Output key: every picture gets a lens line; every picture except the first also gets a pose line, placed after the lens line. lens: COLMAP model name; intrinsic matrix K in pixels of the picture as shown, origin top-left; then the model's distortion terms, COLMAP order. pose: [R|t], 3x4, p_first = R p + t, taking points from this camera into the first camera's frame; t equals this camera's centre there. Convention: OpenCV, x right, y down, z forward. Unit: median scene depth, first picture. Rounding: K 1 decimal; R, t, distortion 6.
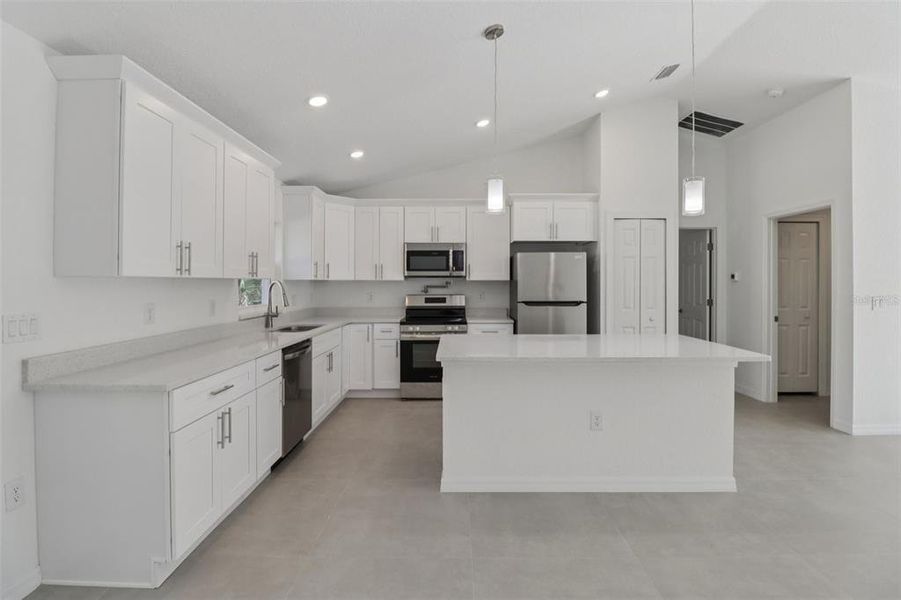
lens RADIAL K [[420.2, 0, 449.2], [0, 420.2, 283.2], [0, 0, 1]] dist [-0.001795, -0.000603]
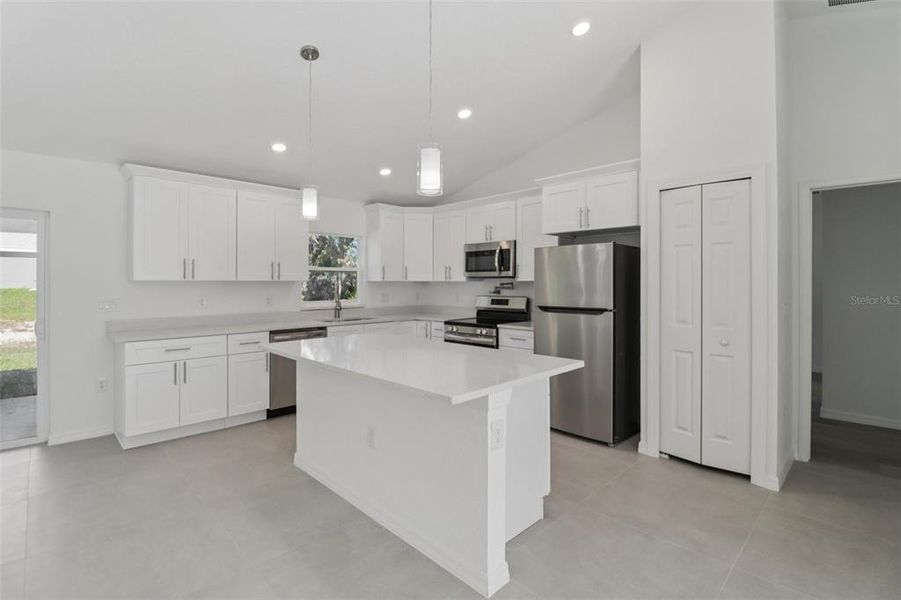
lens RADIAL K [[420.2, 0, 449.2], [0, 420.2, 283.2], [0, 0, 1]] dist [-0.001795, -0.000603]
pose [[0.709910, -0.000620, -0.704292, 0.612876], [-0.000453, 0.999999, -0.001337, -0.001023], [0.704292, 0.001268, 0.709909, 0.266450]]
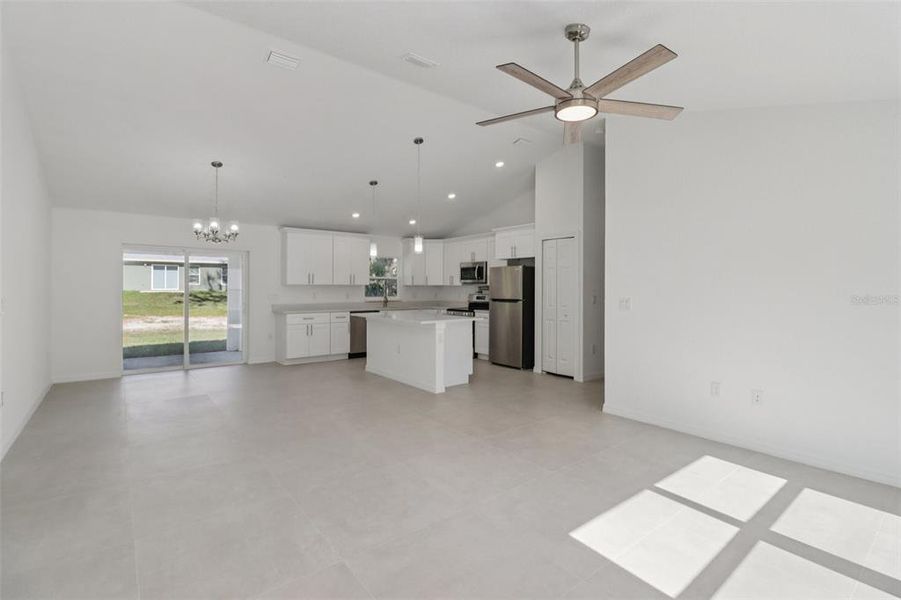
lens RADIAL K [[421.0, 0, 449.9], [0, 421.0, 289.8], [0, 0, 1]] dist [0.000634, -0.000448]
pose [[0.629370, 0.006077, -0.777082, 1.240108], [-0.003609, 0.999981, 0.004897, 0.002895], [0.777097, -0.000278, 0.629380, -0.099667]]
